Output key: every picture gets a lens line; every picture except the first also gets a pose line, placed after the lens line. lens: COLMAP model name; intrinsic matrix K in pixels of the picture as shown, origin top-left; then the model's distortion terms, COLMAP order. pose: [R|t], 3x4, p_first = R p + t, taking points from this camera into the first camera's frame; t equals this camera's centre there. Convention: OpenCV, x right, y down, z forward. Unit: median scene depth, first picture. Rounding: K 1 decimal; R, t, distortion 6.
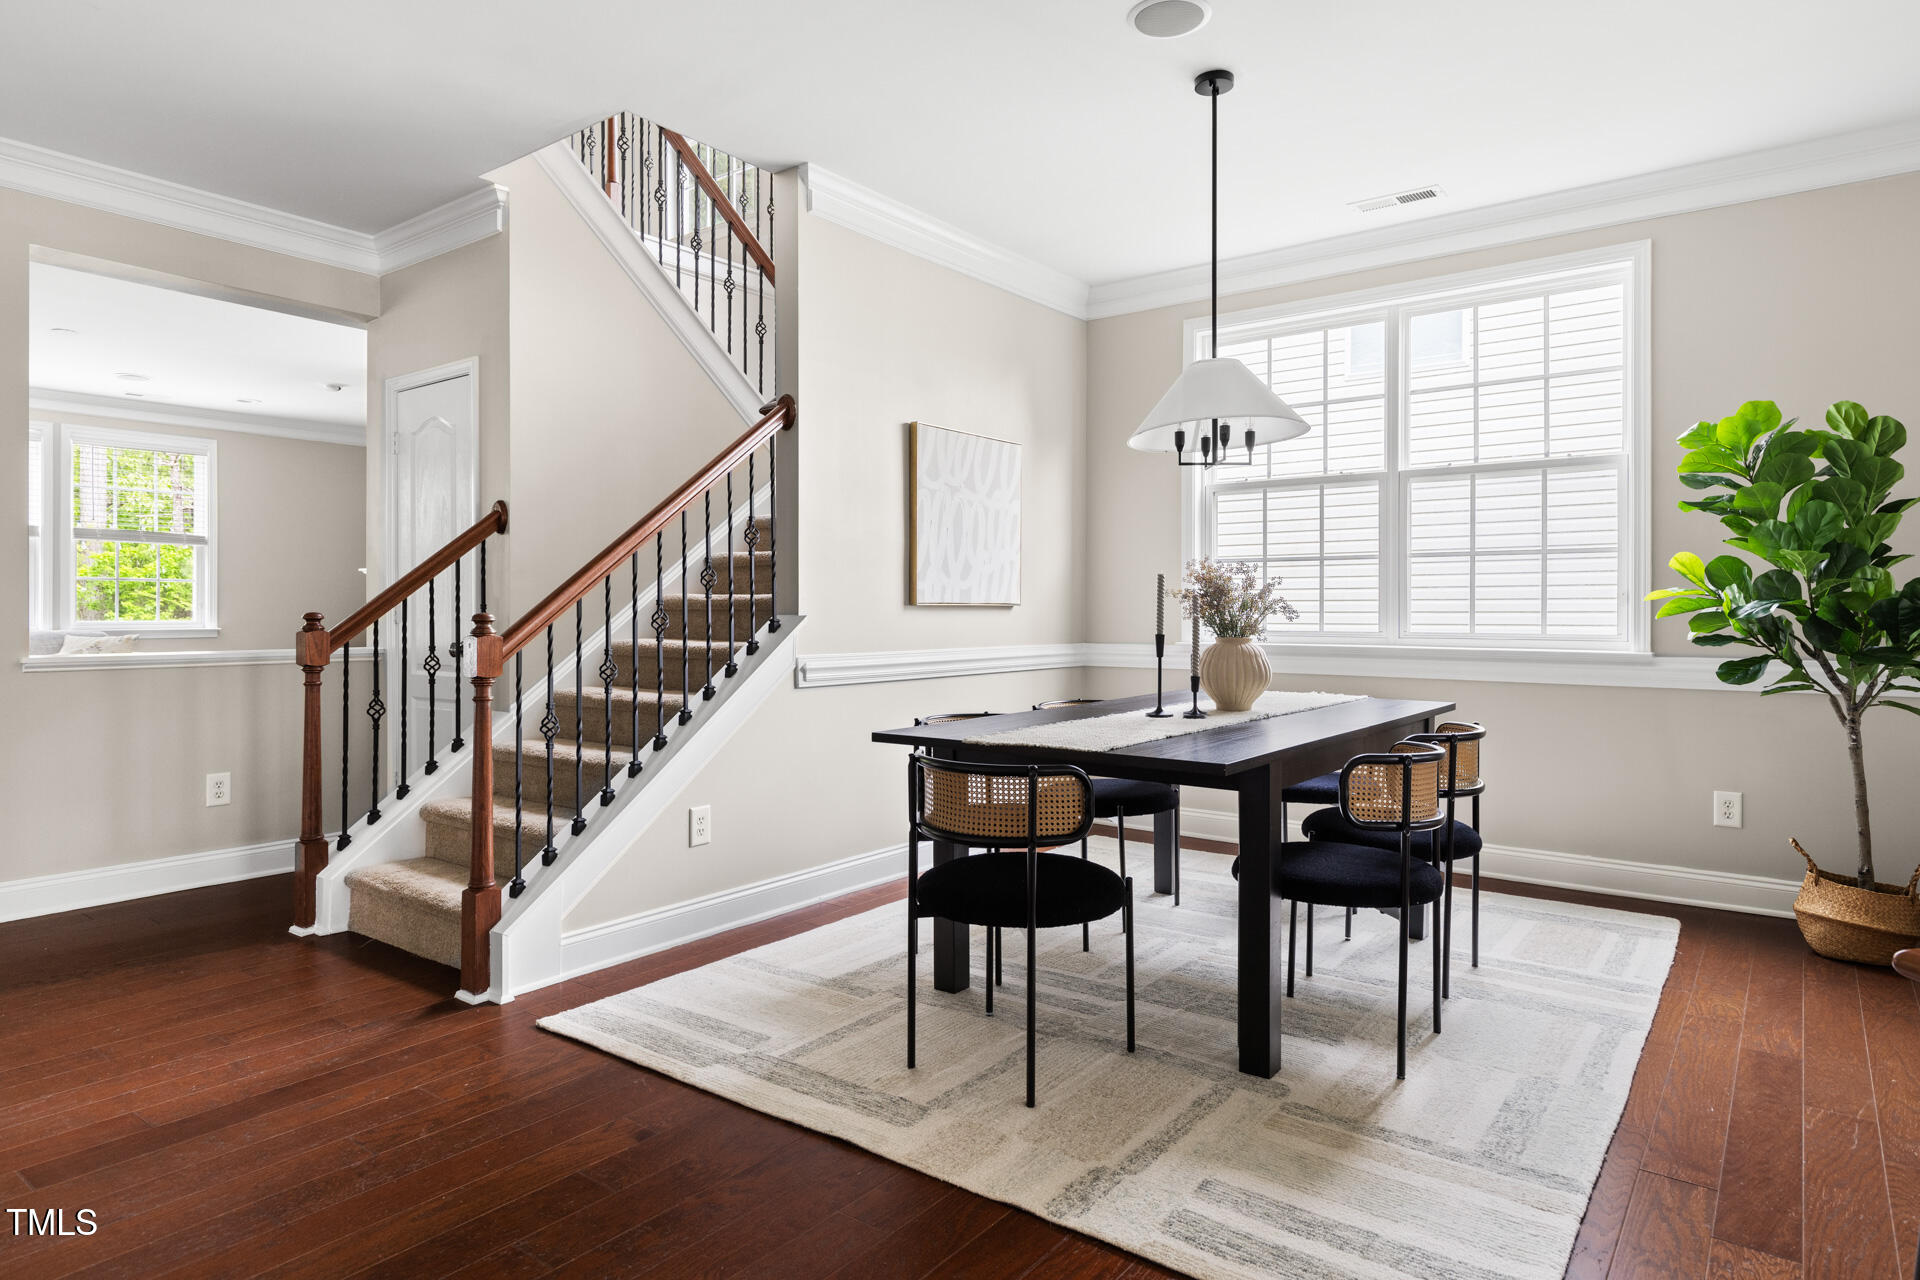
lens RADIAL K [[1090.7, 0, 996.6], [0, 1090.7, 604.3], [0, 0, 1]] dist [0.003854, 0.000948]
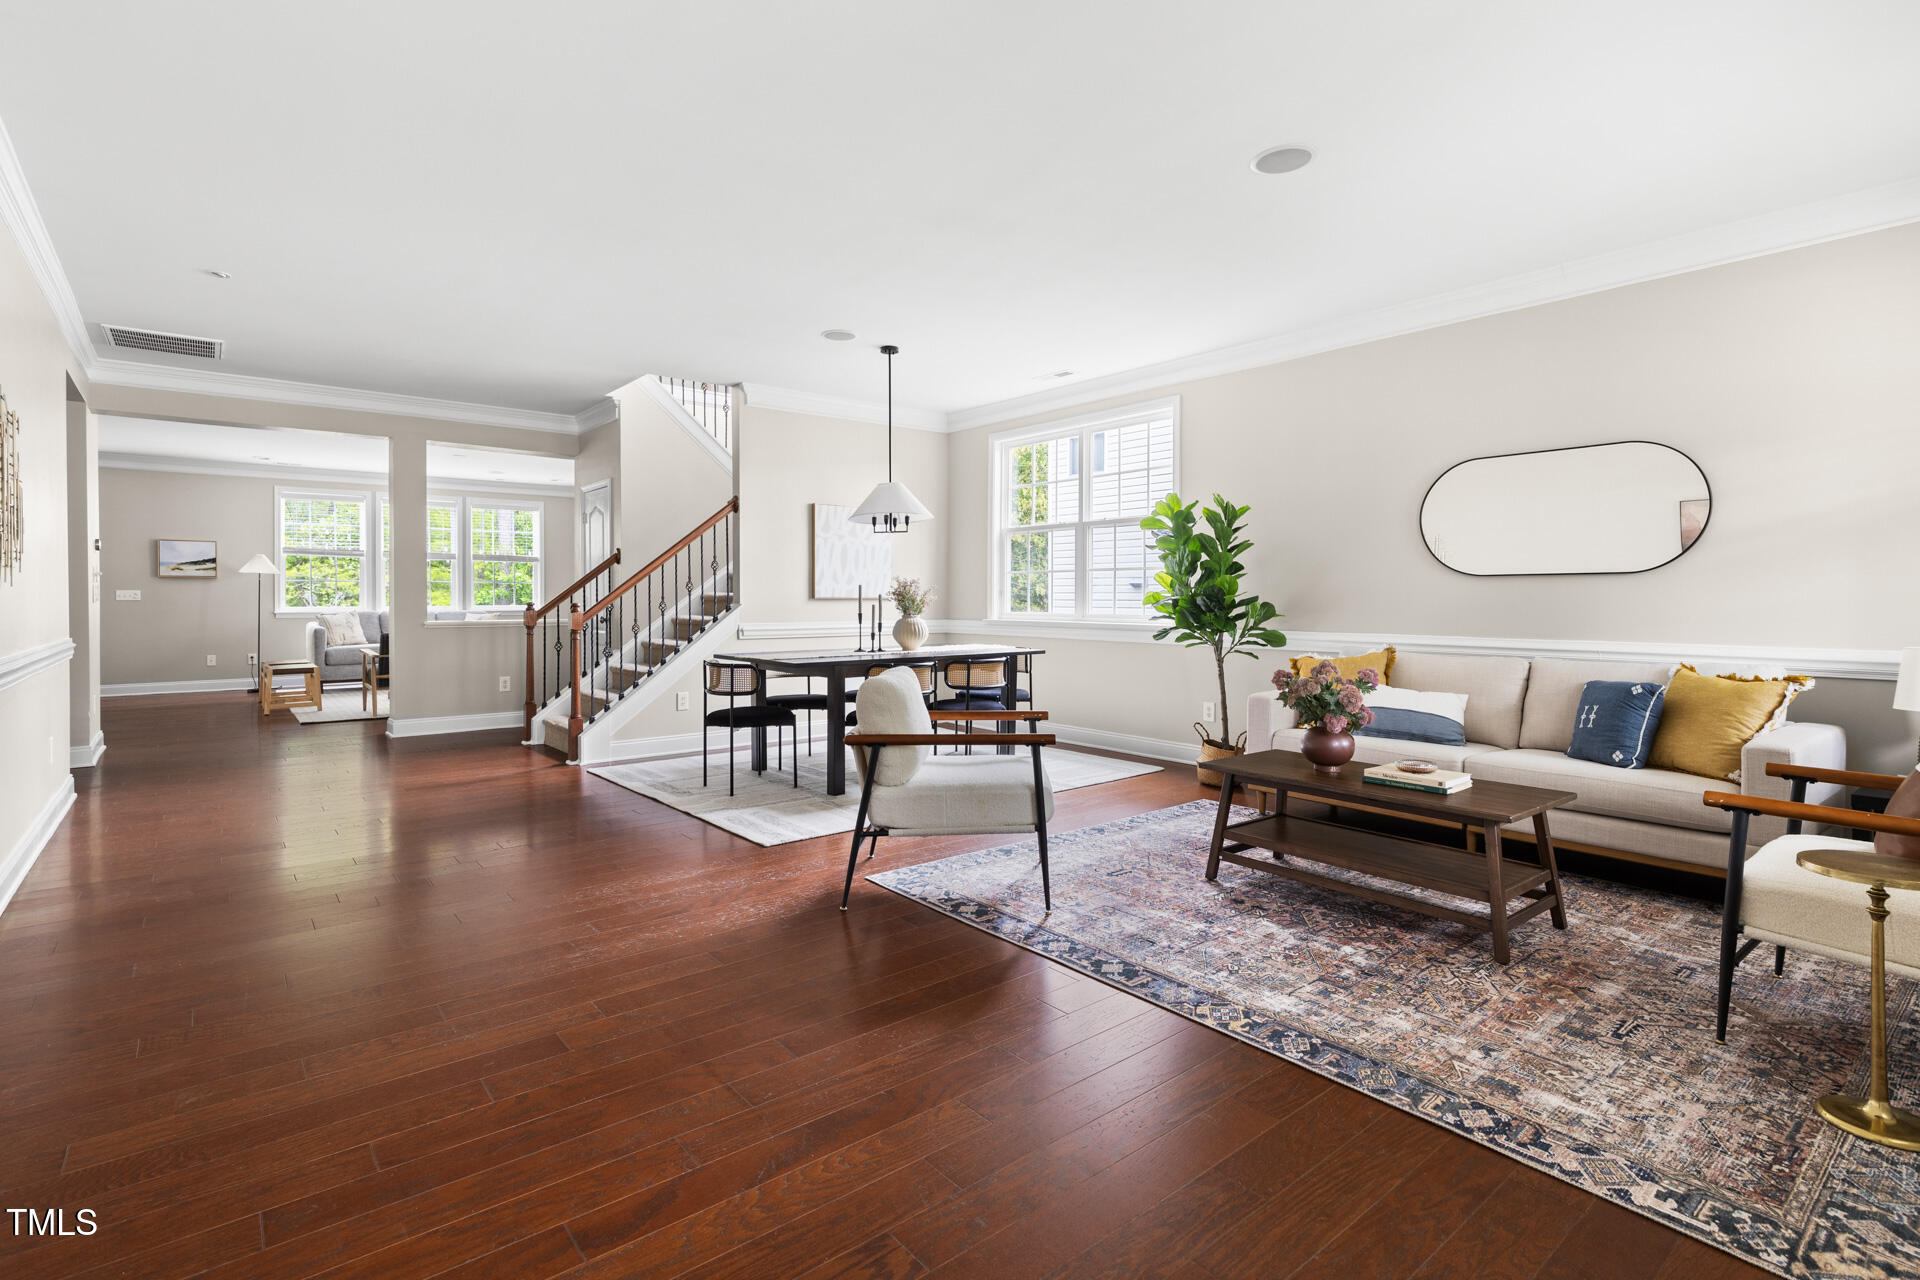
lens RADIAL K [[871.4, 0, 961.7], [0, 871.4, 613.5], [0, 0, 1]] dist [-0.002847, 0.000056]
pose [[0.973749, 0.004207, -0.227587, 0.592565], [0.001376, 0.999702, 0.024366, -0.010870], [0.227622, -0.024040, 0.973453, -0.493925]]
